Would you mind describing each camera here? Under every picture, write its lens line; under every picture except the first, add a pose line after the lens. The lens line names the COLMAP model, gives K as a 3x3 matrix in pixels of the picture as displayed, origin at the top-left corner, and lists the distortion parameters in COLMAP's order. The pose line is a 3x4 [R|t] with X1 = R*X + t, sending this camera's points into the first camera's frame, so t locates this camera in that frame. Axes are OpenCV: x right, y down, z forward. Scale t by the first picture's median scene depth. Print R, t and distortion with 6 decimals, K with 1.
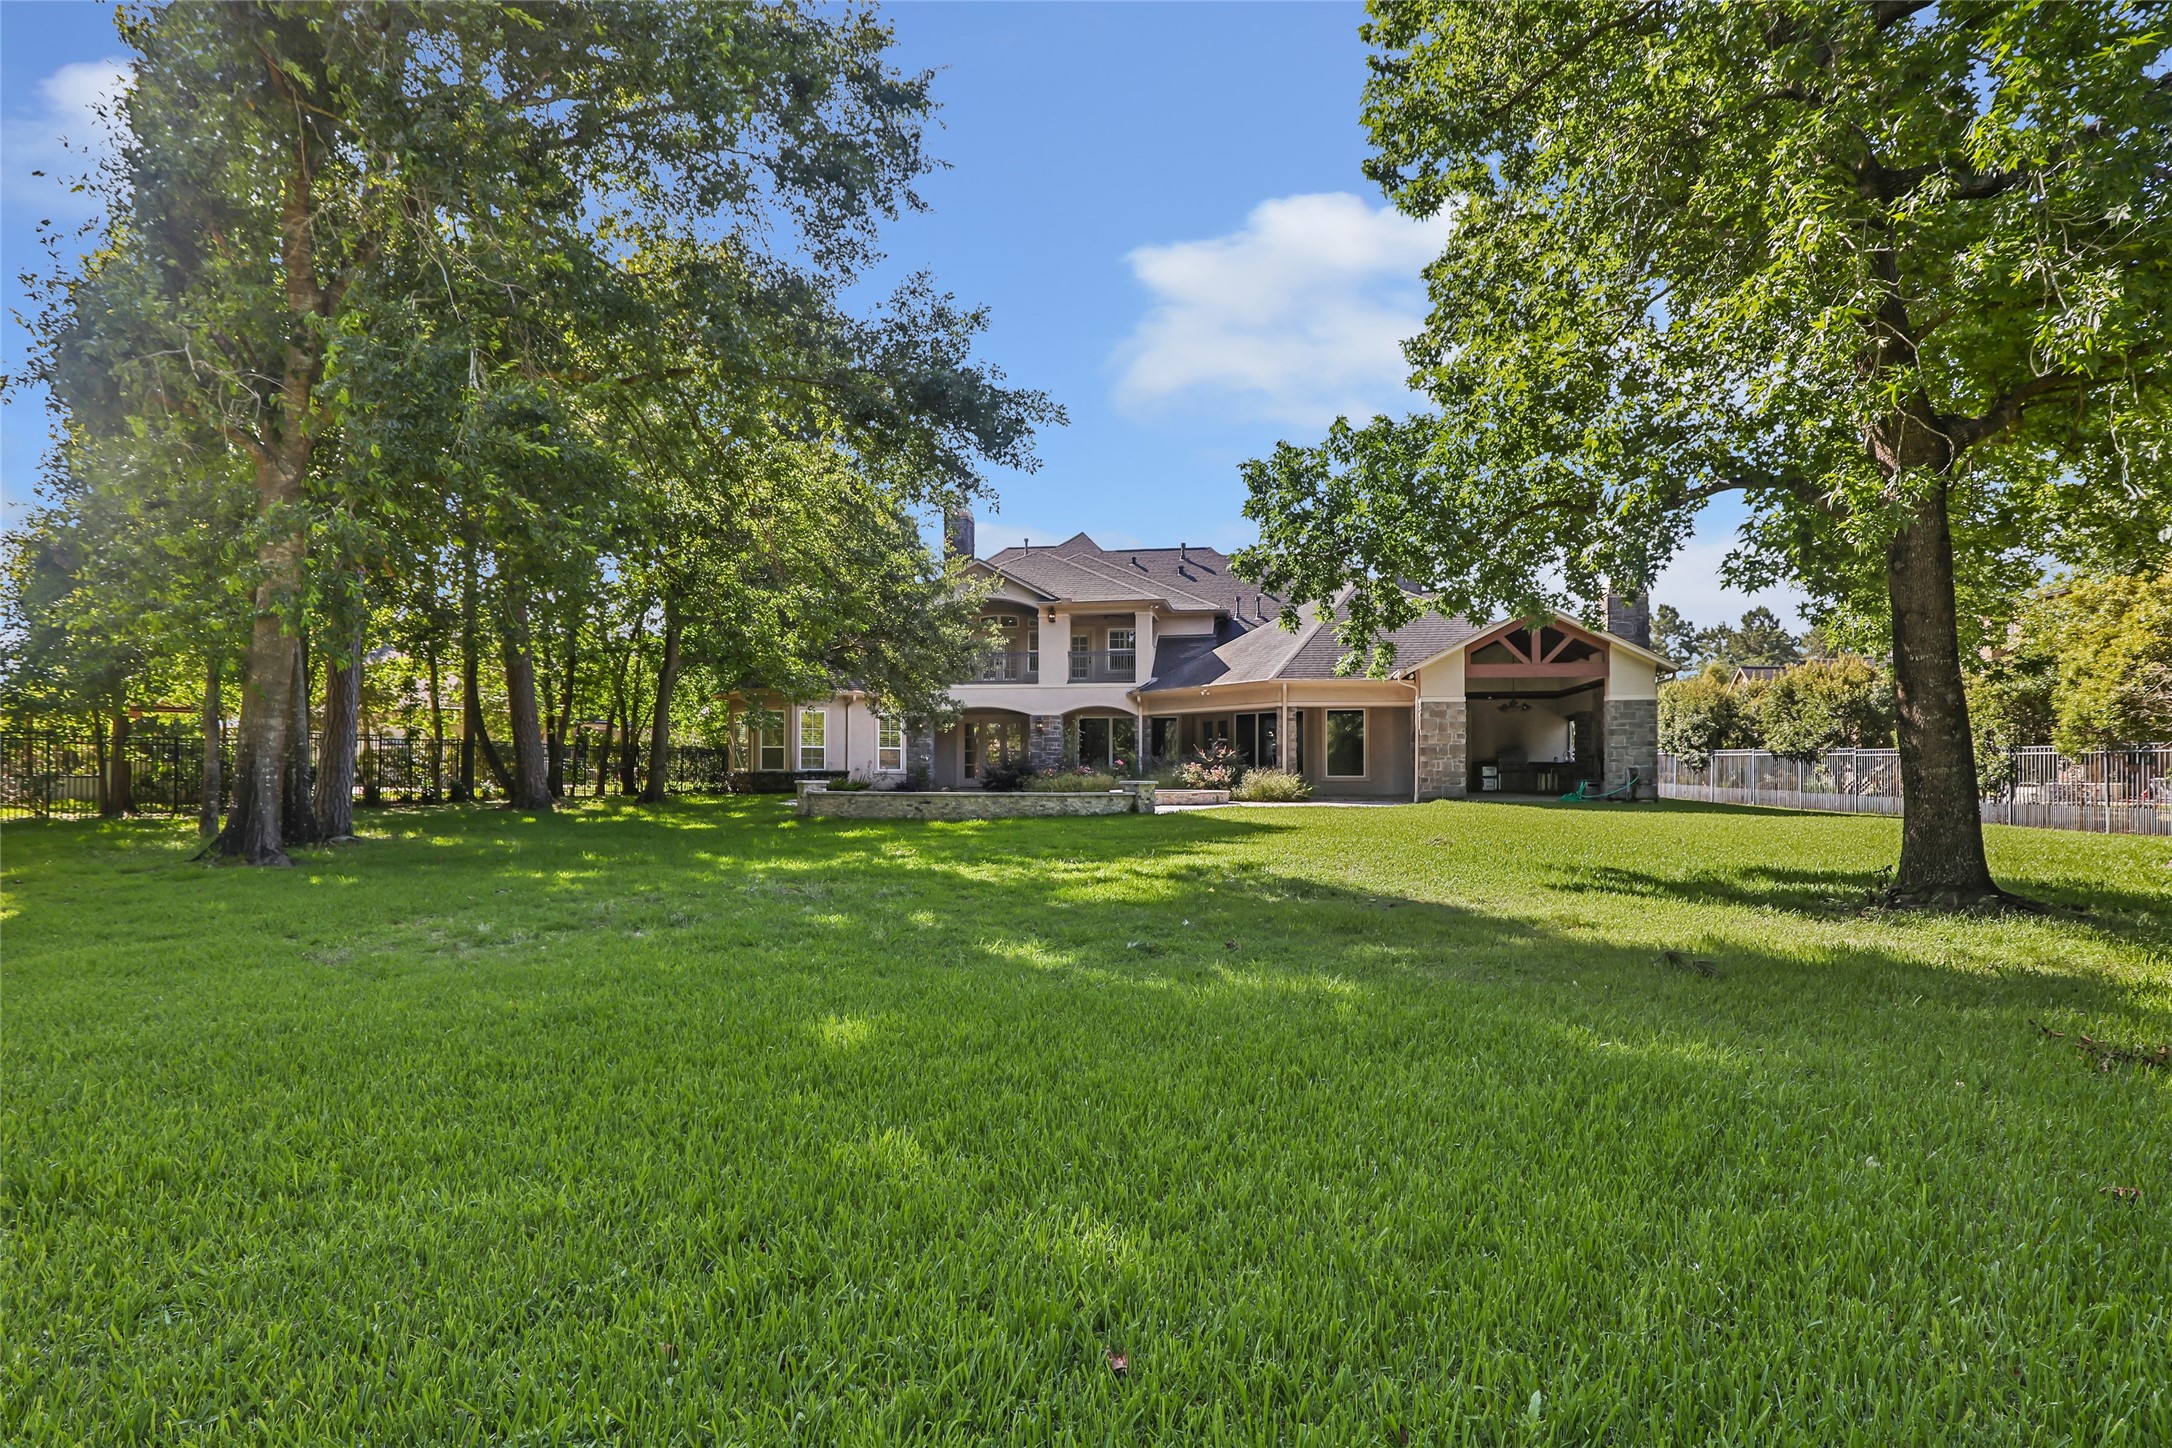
lens RADIAL K [[997.3, 0, 1093.5], [0, 997.3, 731.6], [0, 0, 1]] dist [0.003743, 0.000437]
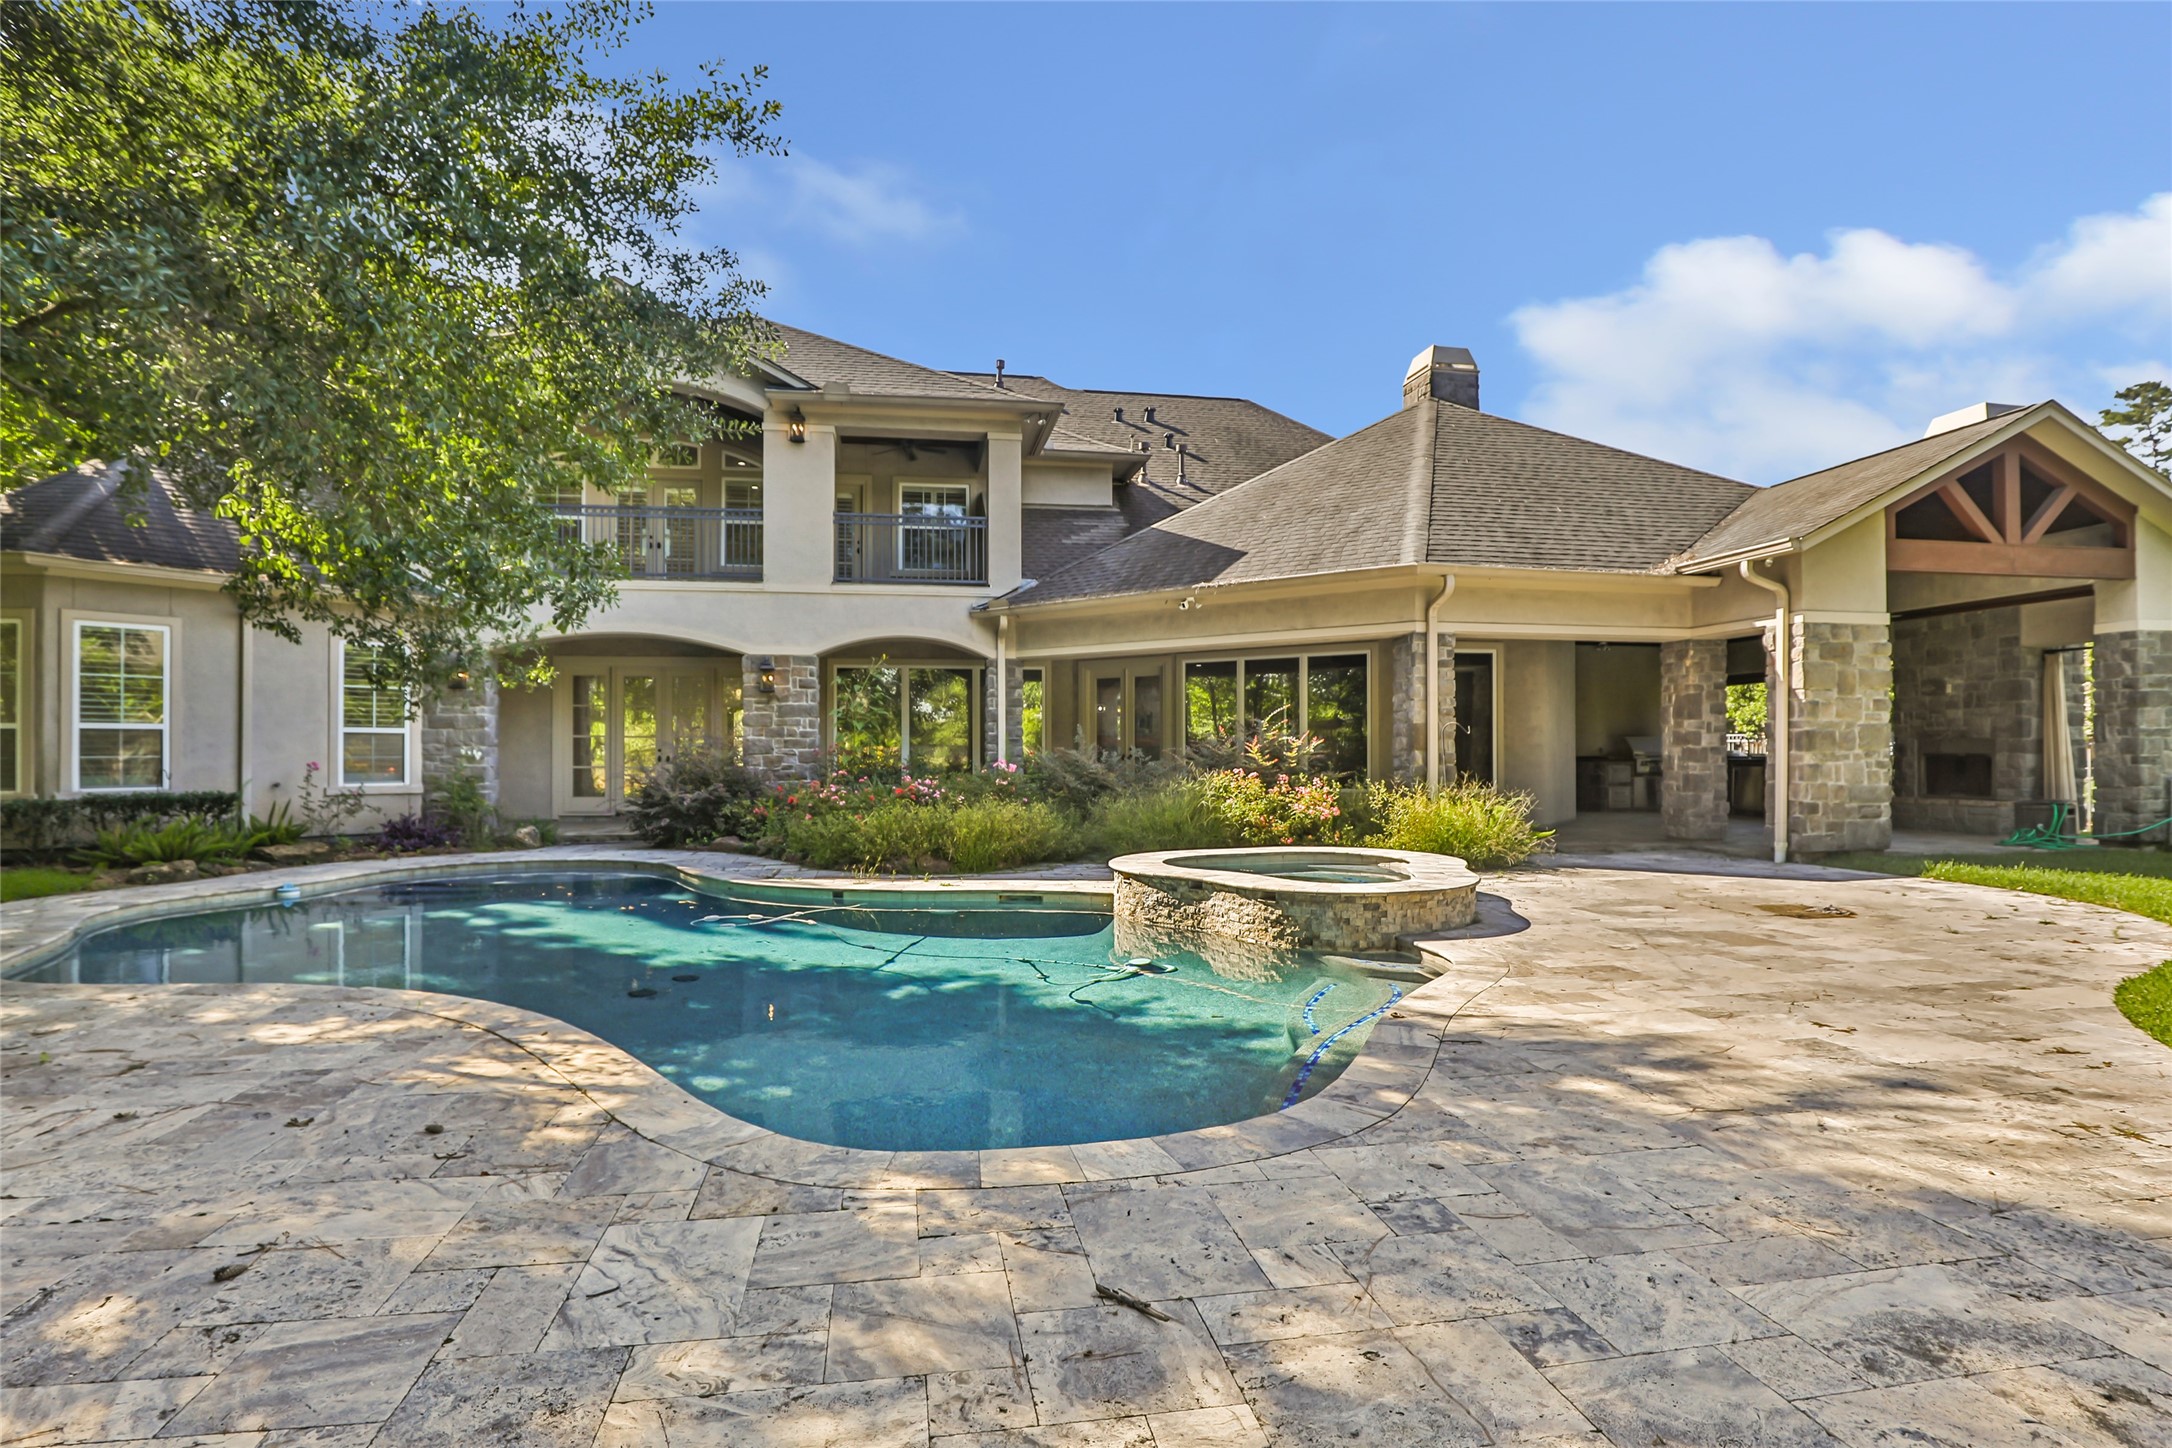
lens RADIAL K [[997.3, 0, 1093.5], [0, 997.3, 731.6], [0, 0, 1]] dist [0.003743, 0.000437]
pose [[0.942450, -0.006644, 0.334281, -0.066937], [-0.004198, 0.999489, 0.031699, 0.002846], [-0.334320, -0.031278, 0.941940, 0.543769]]
